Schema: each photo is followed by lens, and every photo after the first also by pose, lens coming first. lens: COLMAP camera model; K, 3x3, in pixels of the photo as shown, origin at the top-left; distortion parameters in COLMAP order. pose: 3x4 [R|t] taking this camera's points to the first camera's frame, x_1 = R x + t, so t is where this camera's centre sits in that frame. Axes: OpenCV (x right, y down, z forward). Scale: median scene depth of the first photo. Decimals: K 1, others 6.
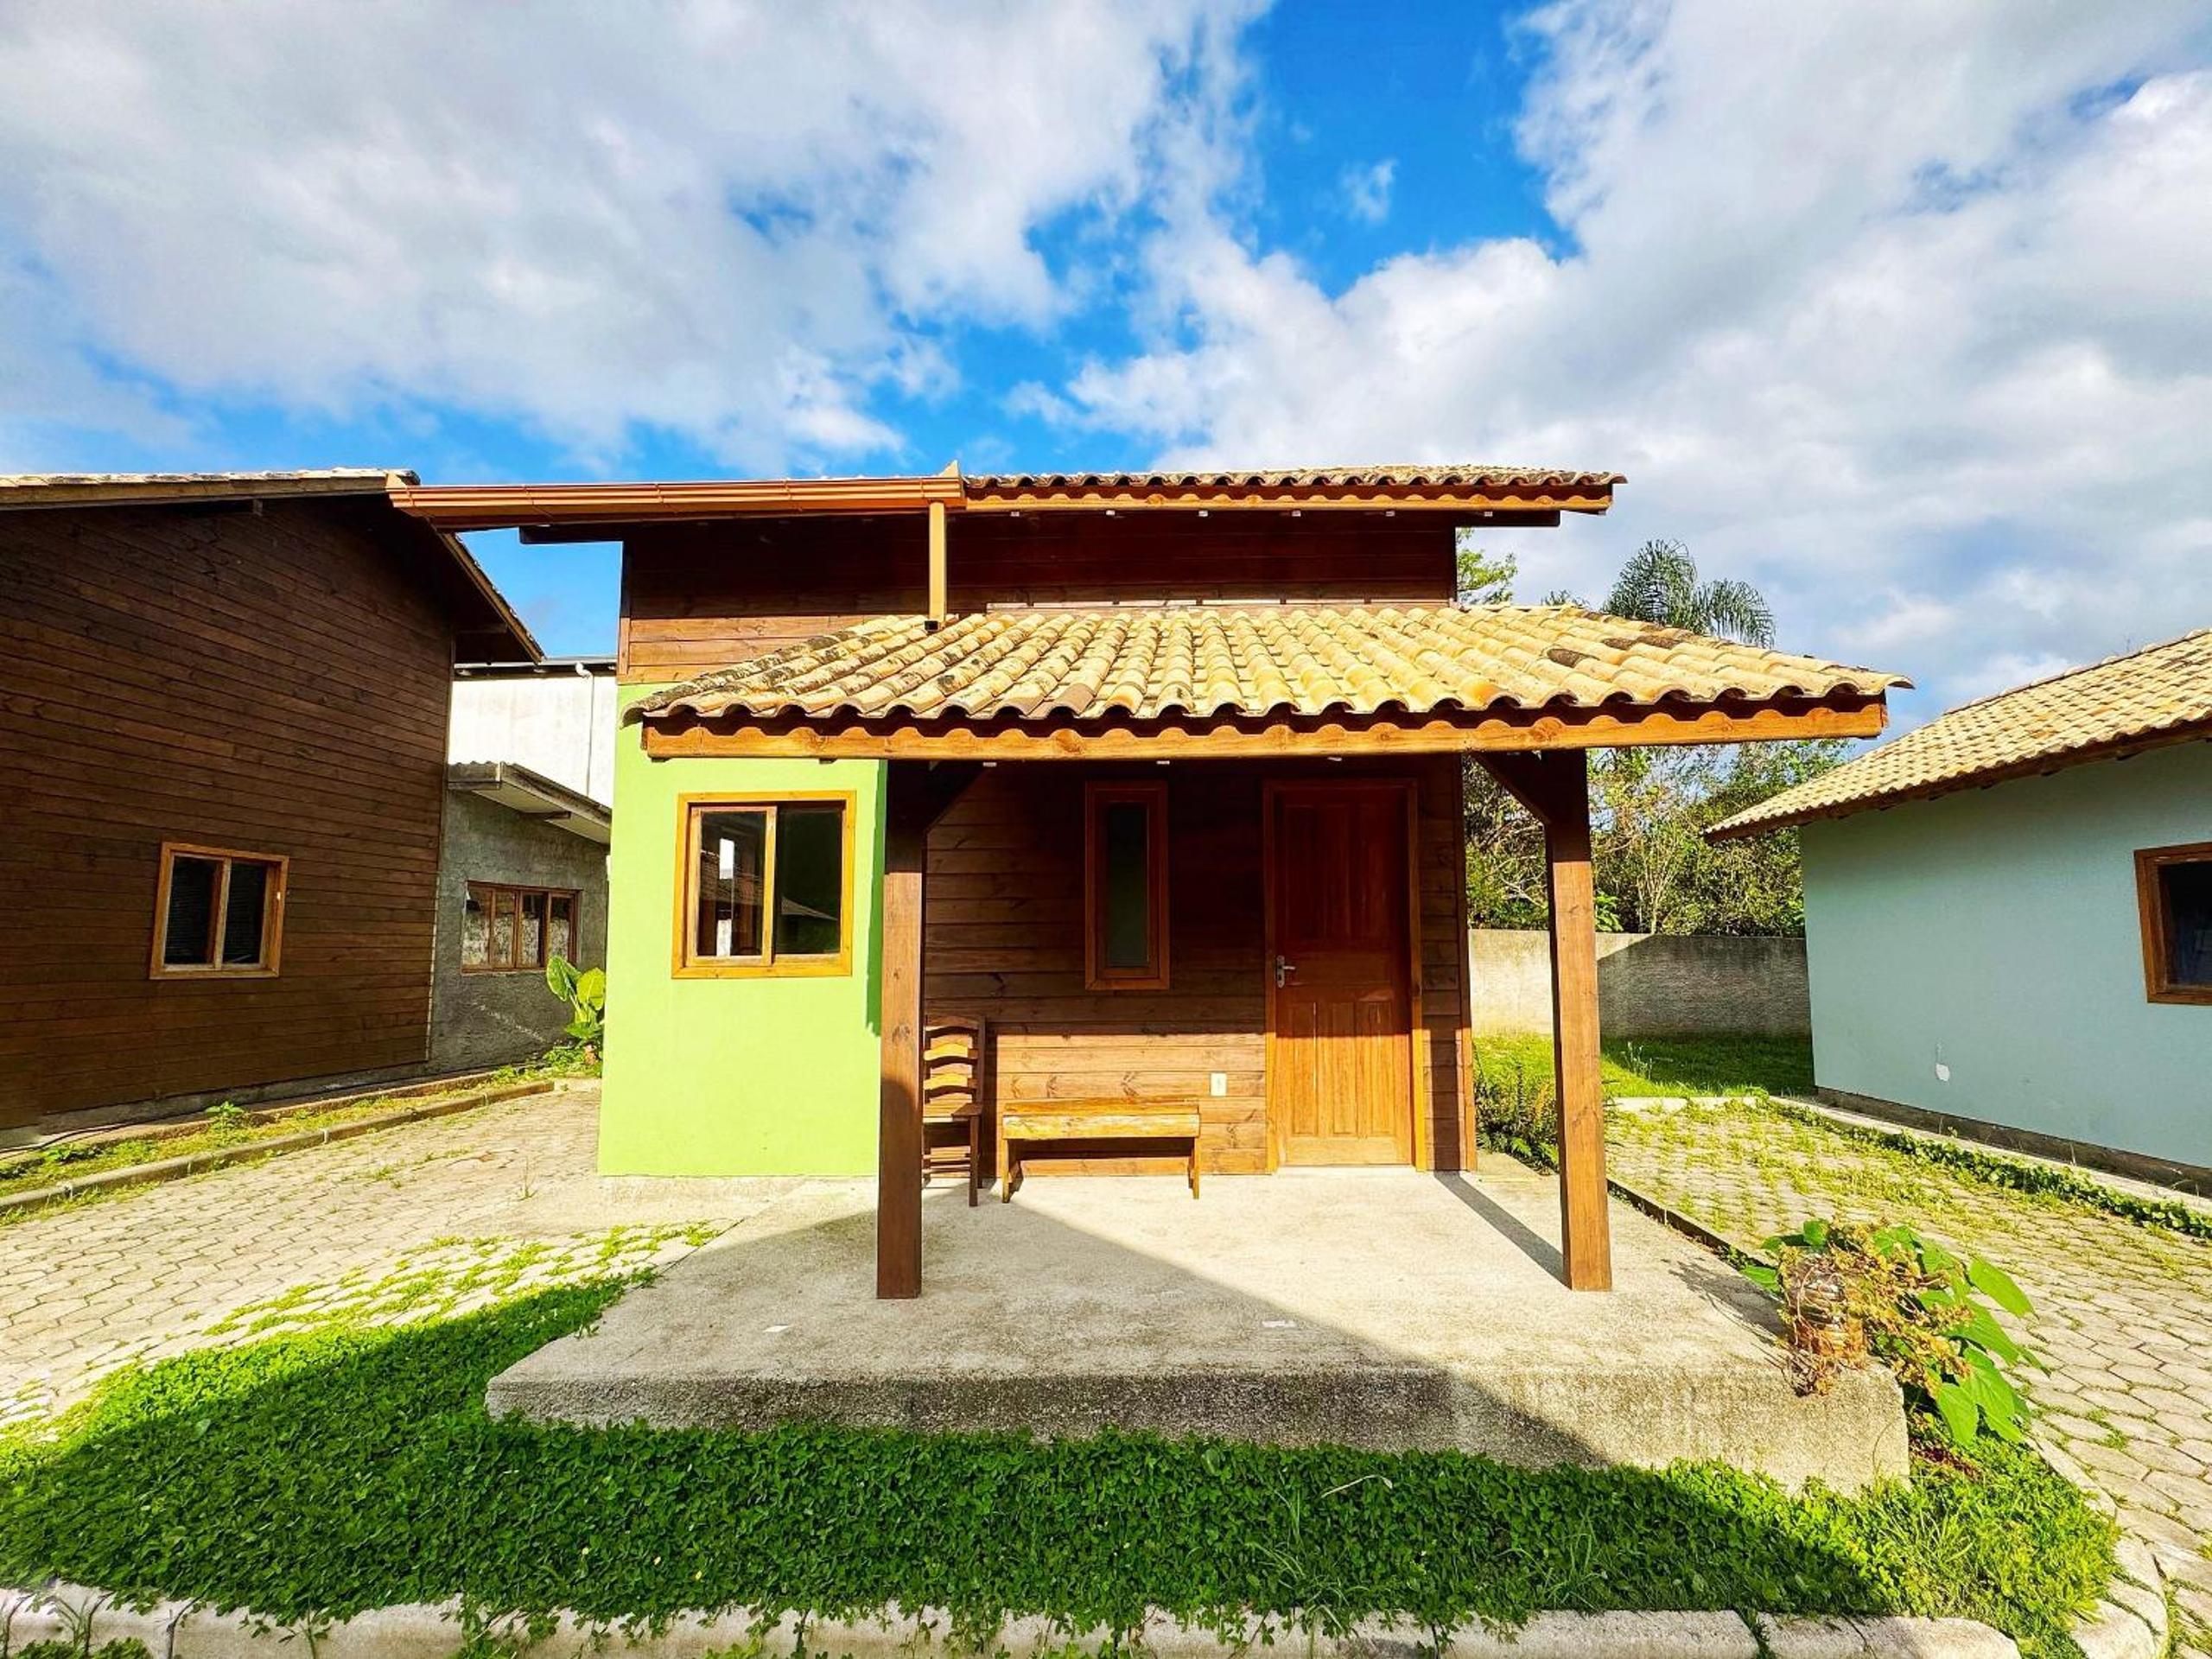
lens RADIAL K [[1058.4, 0, 1106.0], [0, 1058.4, 829.5], [0, 0, 1]] dist [-0.006864, 0.000234]
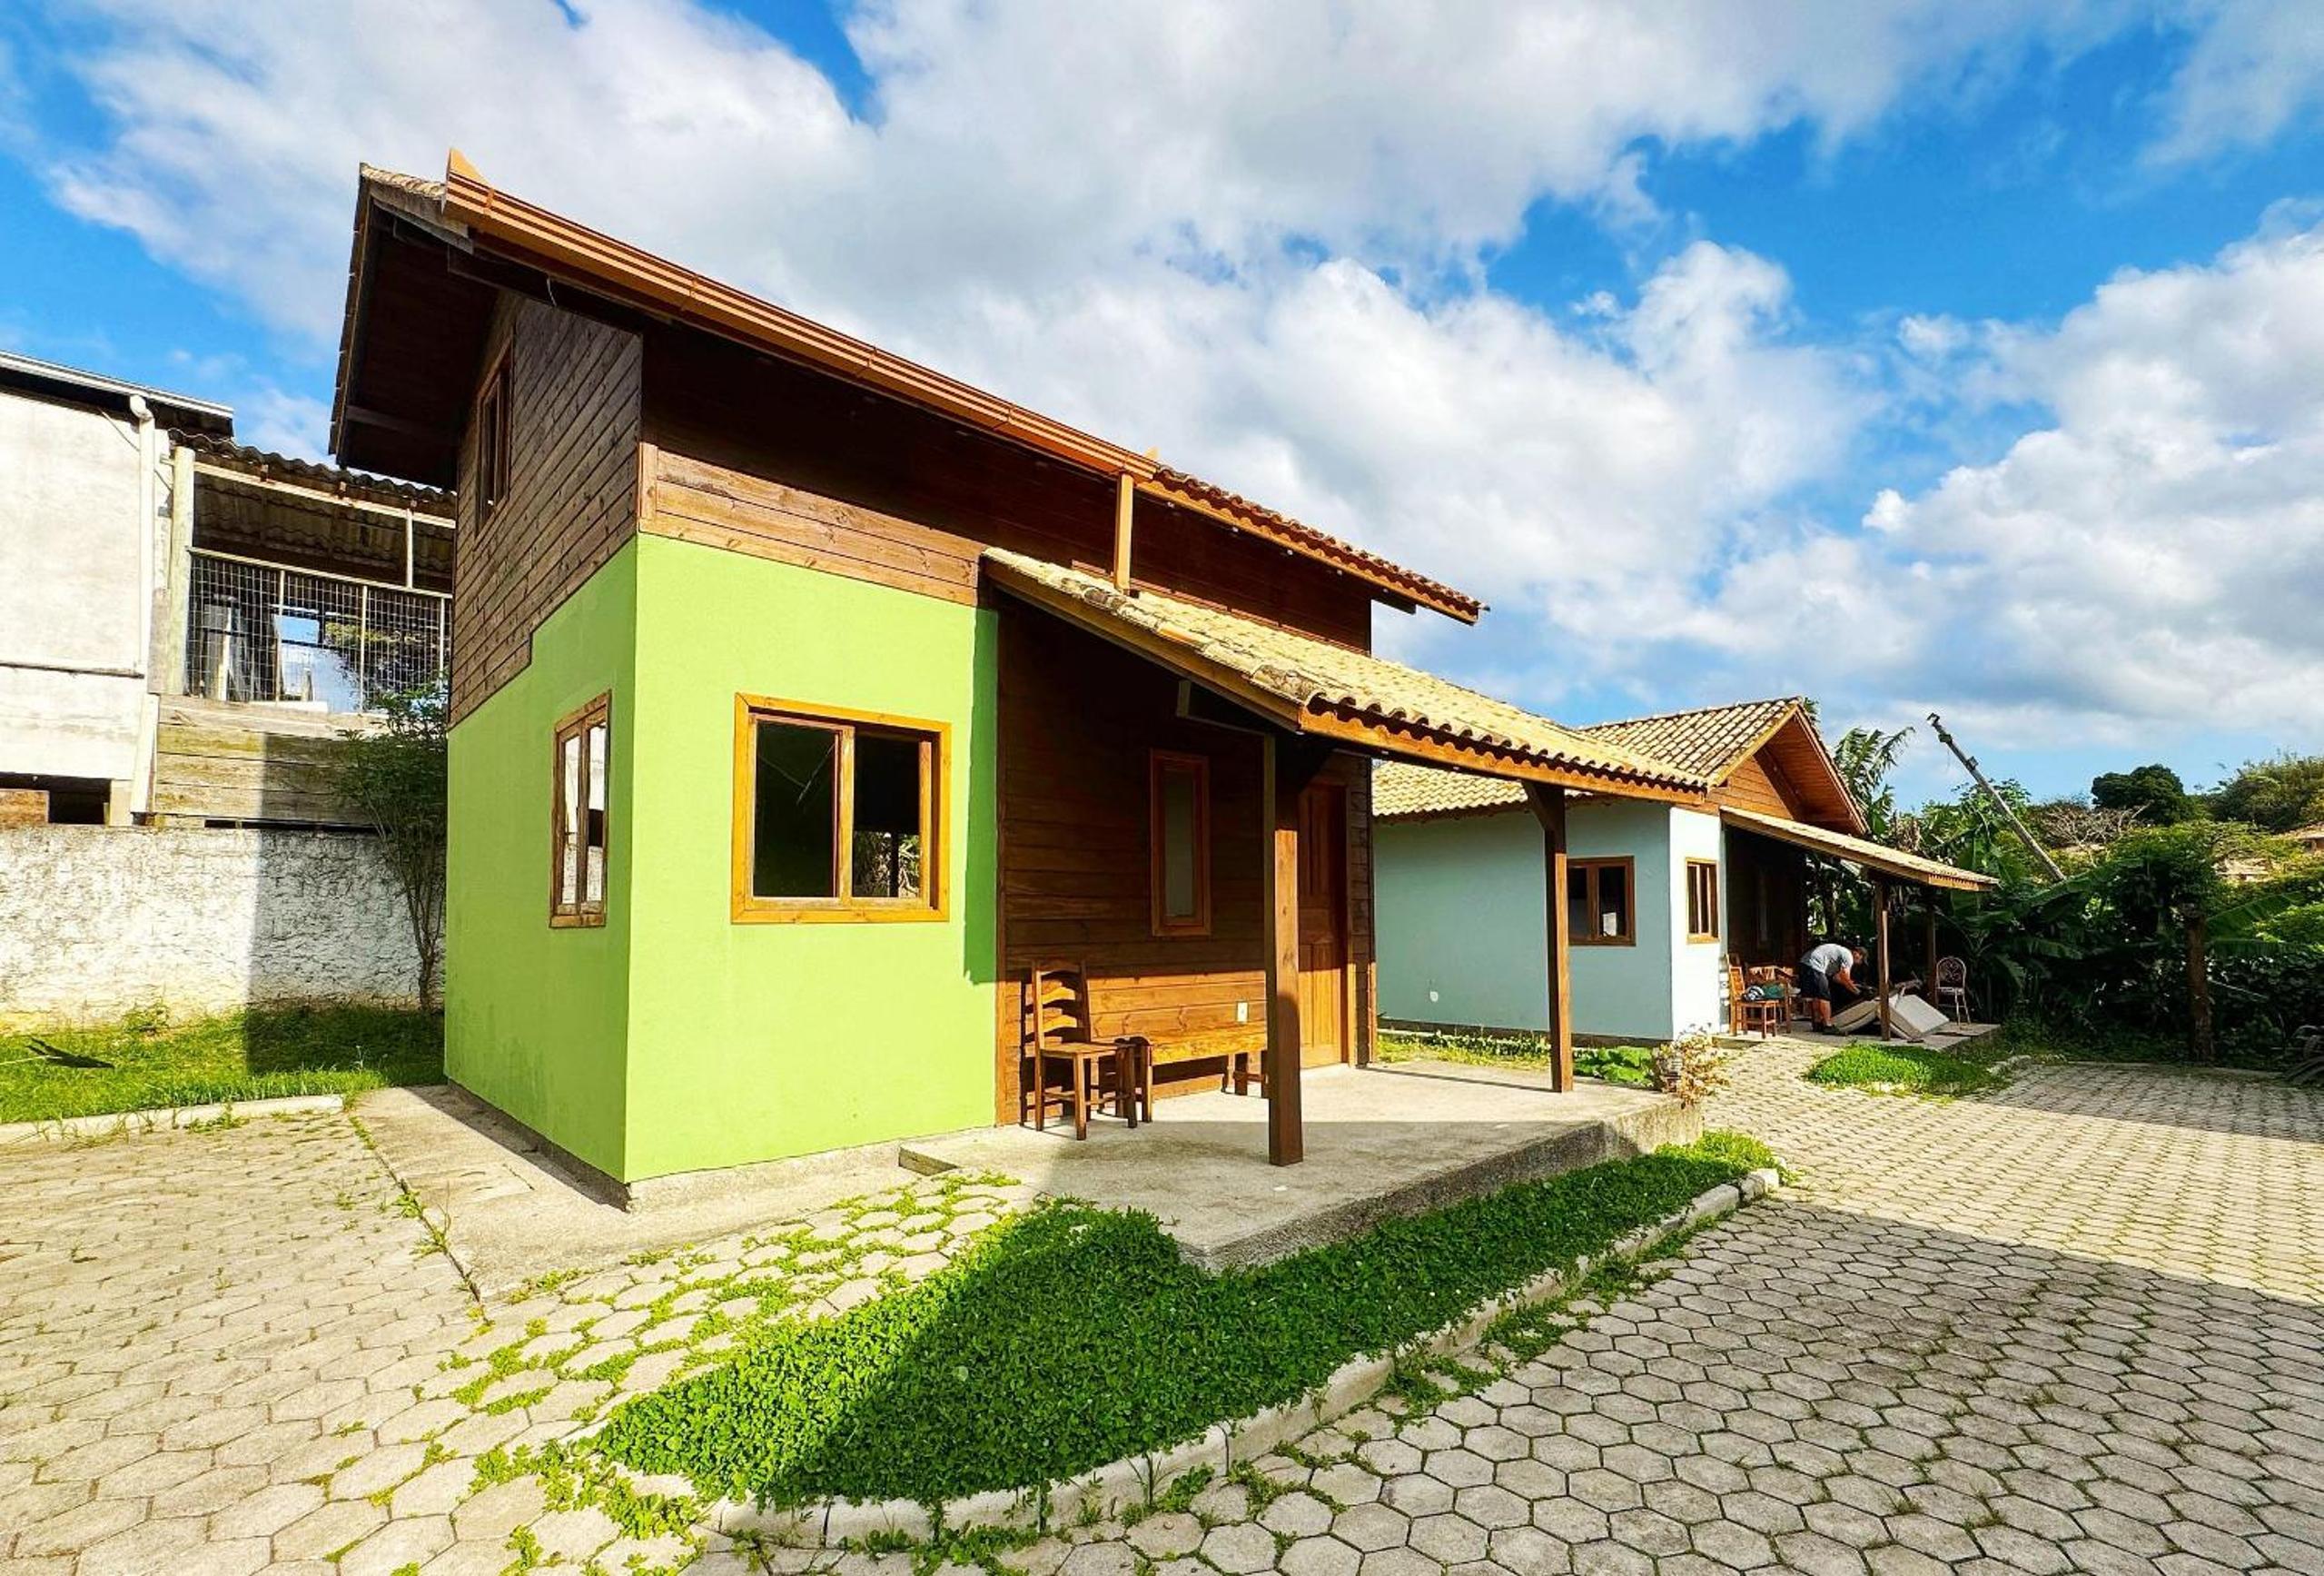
lens RADIAL K [[1698.7, 0, 1162.0], [0, 1698.7, 788.0], [0, 0, 1]] dist [0.001955, -0.000471]
pose [[0.525902, 0.082198, 0.846564, -1.608228], [-0.095750, 0.994714, -0.037101, 0.065012], [-0.845139, -0.061547, 0.530992, 0.055854]]
